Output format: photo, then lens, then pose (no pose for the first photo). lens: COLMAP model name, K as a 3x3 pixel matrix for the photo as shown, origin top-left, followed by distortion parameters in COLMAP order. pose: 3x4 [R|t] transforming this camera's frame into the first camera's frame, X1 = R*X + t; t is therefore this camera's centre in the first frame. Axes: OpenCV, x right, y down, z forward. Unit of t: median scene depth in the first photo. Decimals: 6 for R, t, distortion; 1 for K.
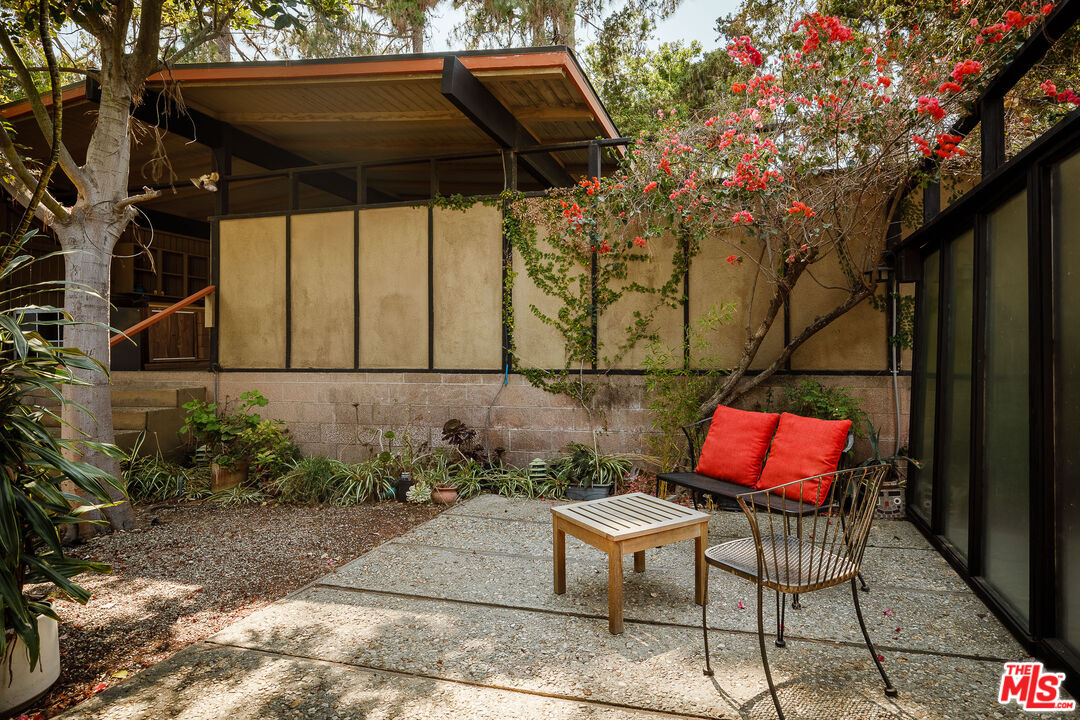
lens RADIAL K [[649.8, 0, 540.0], [0, 649.8, 360.0], [0, 0, 1]] dist [0.005219, 0.001496]
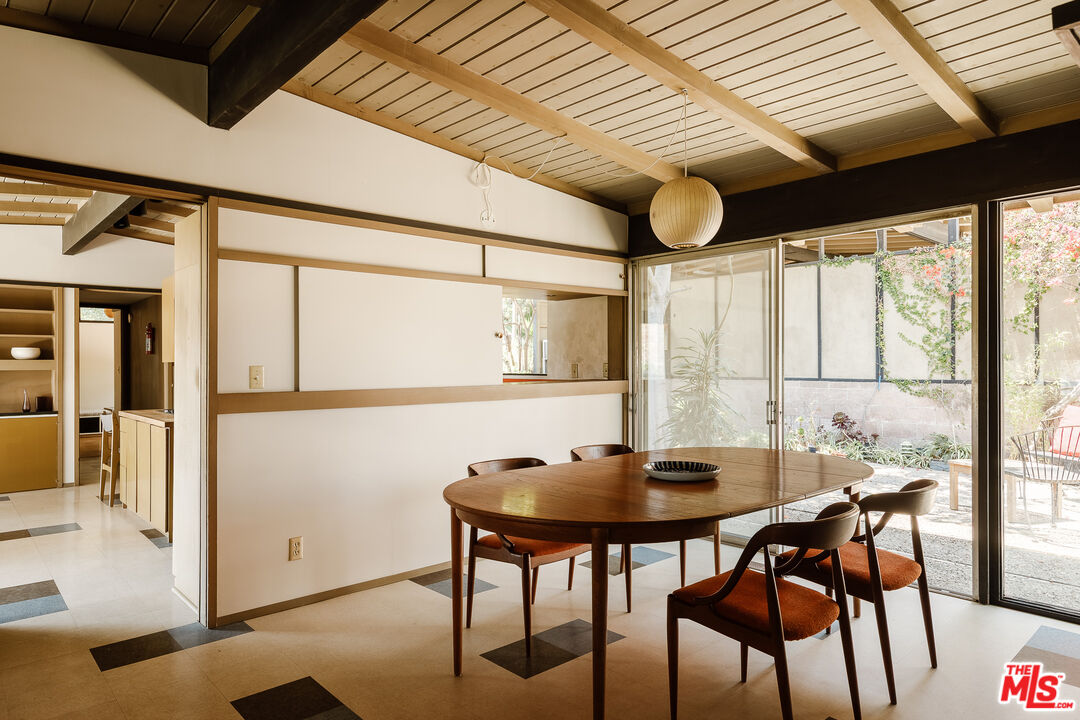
lens RADIAL K [[649.8, 0, 540.0], [0, 649.8, 360.0], [0, 0, 1]] dist [0.005219, 0.001496]
pose [[0.879311, -0.002731, -0.476241, -0.026772], [-0.002192, 0.999950, -0.009781, -0.011439], [0.476244, 0.009645, 0.879260, -0.594307]]
